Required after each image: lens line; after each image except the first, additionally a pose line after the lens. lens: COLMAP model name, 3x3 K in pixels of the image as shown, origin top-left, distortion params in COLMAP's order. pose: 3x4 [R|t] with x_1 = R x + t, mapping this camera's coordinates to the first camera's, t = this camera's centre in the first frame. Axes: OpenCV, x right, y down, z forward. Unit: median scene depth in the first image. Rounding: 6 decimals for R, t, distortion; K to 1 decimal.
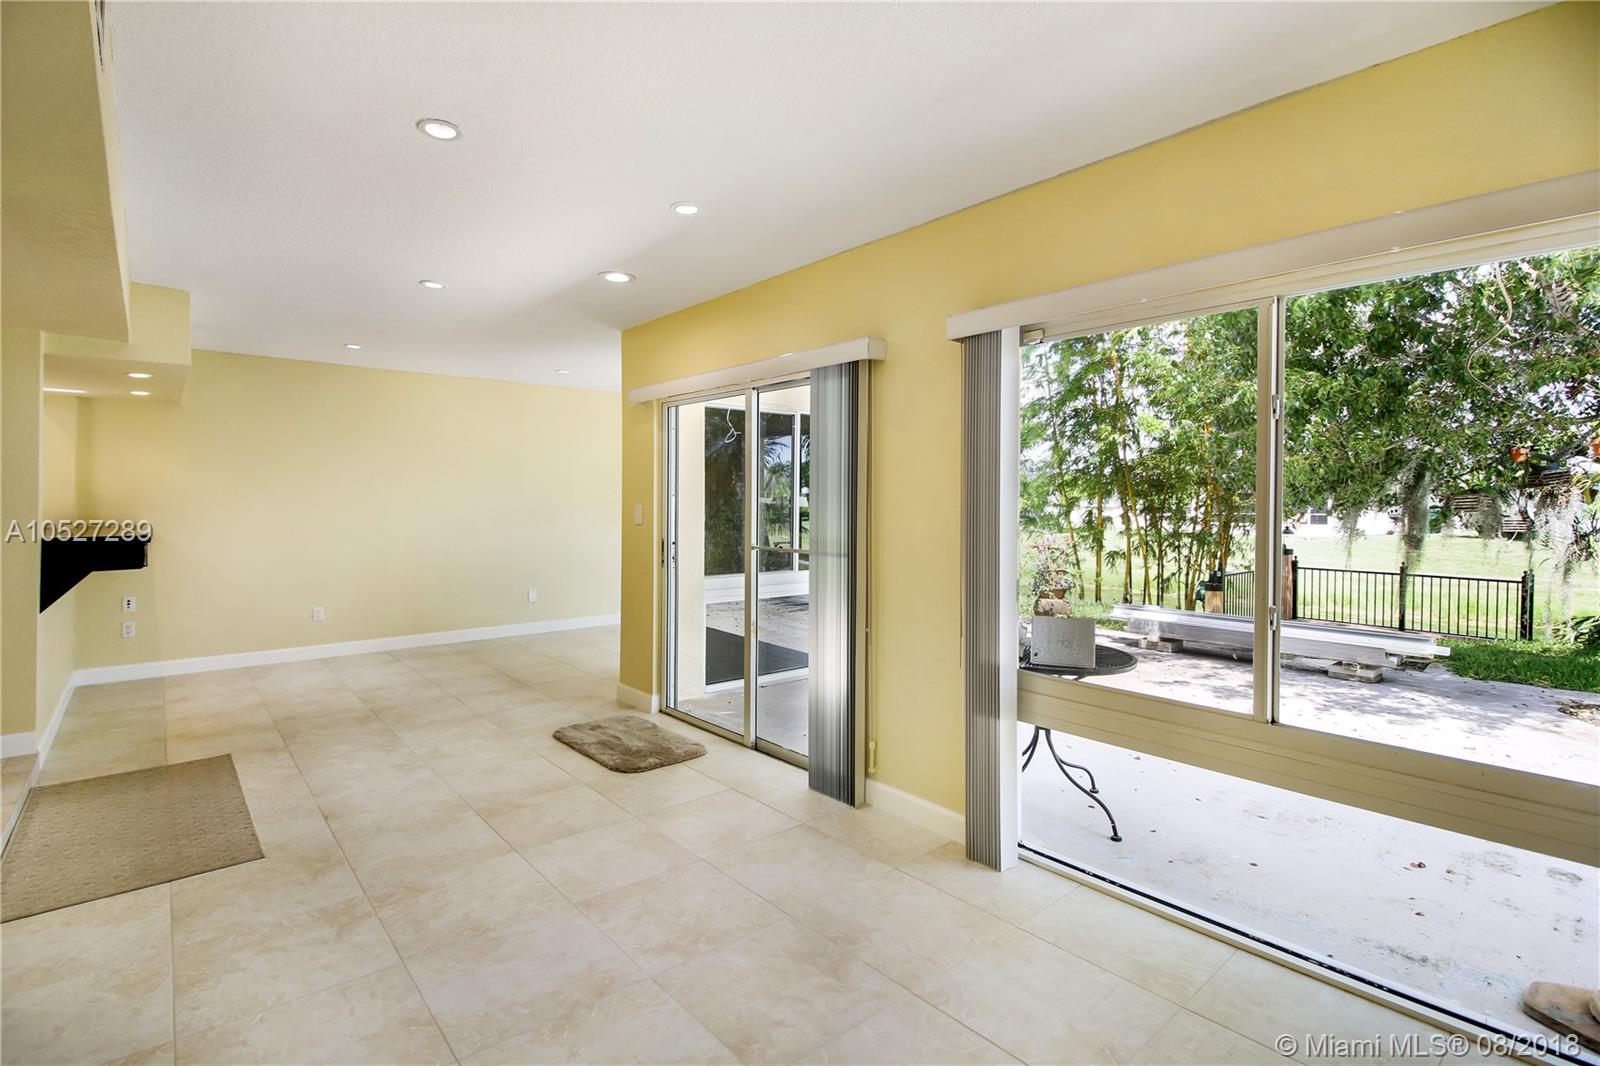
lens RADIAL K [[760.1, 0, 788.1], [0, 760.1, 531.3], [0, 0, 1]] dist [-0.001154, -0.000243]
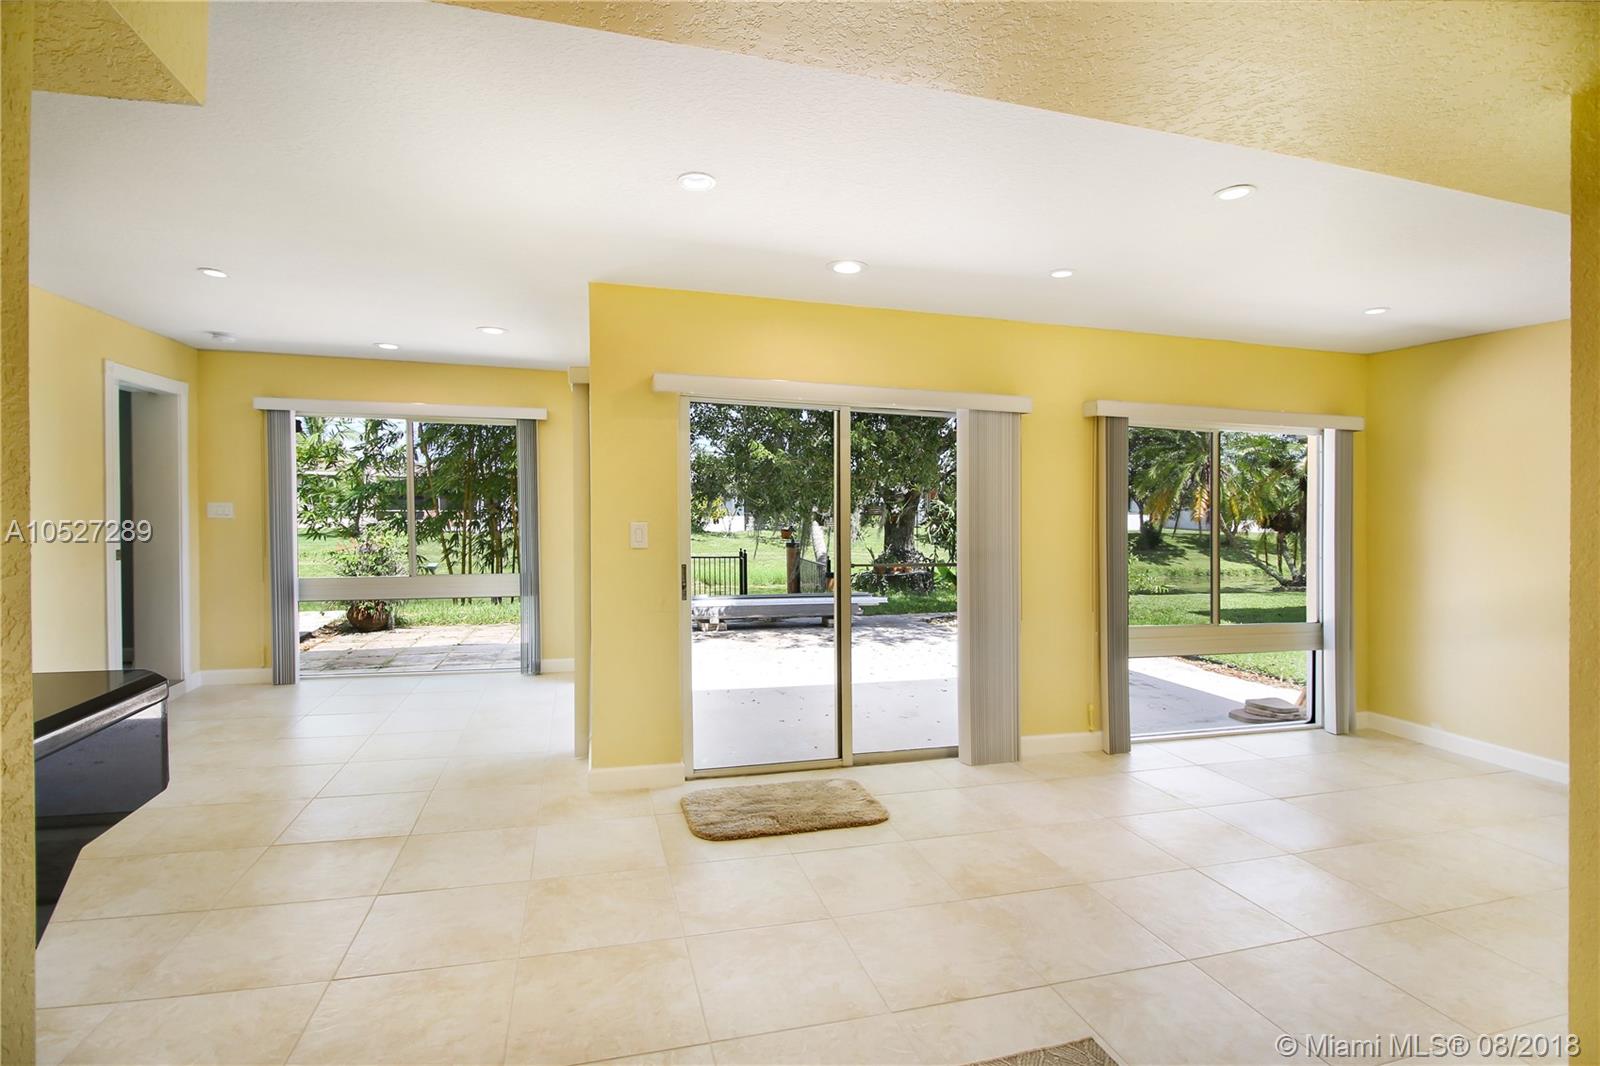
lens RADIAL K [[756.1, 0, 779.6], [0, 756.1, 510.8], [0, 0, 1]] dist [-0.000206, -0.000628]
pose [[0.430203, -0.003988, 0.902724, -1.075242], [0.024082, 0.999685, -0.007061, -0.048872], [-0.902411, 0.024777, 0.430163, 0.706226]]
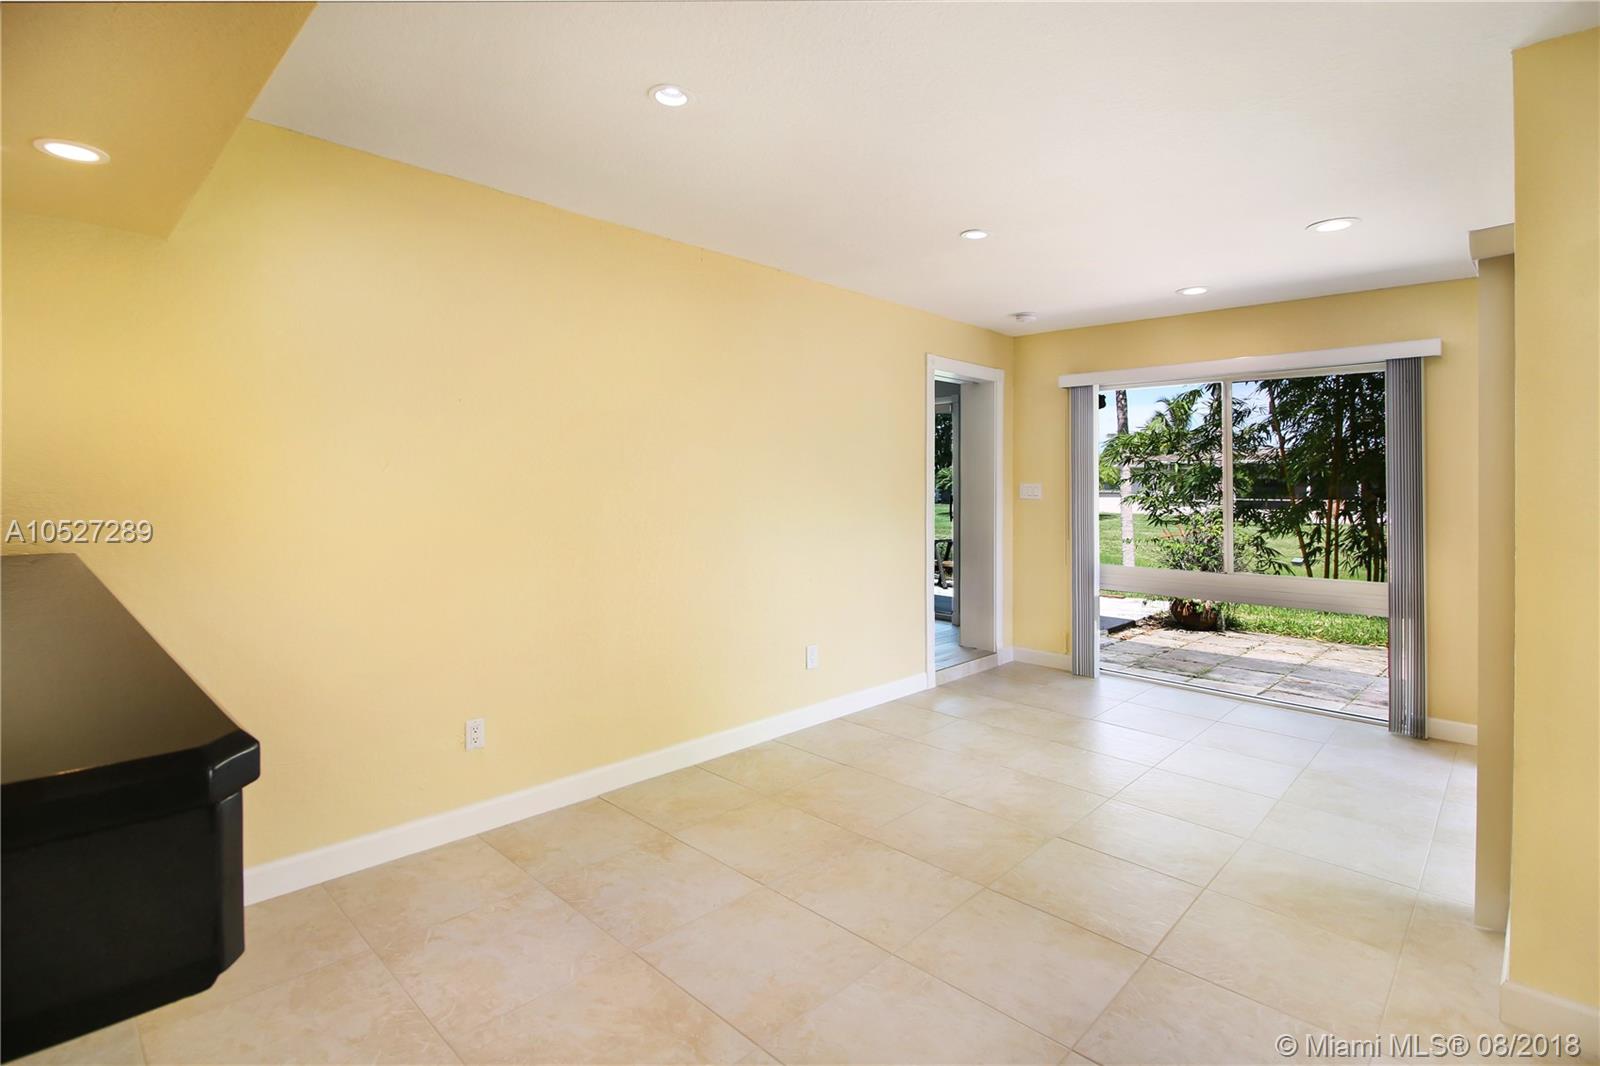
lens RADIAL K [[738.8, 0, 752.1], [0, 738.8, 494.5], [0, 0, 1]] dist [-0.026559, -0.000268]
pose [[0.998922, 0.005679, 0.046076, -0.825756], [-0.004464, 0.999641, -0.026425, -0.038382], [-0.046209, 0.026191, 0.998588, 0.897796]]
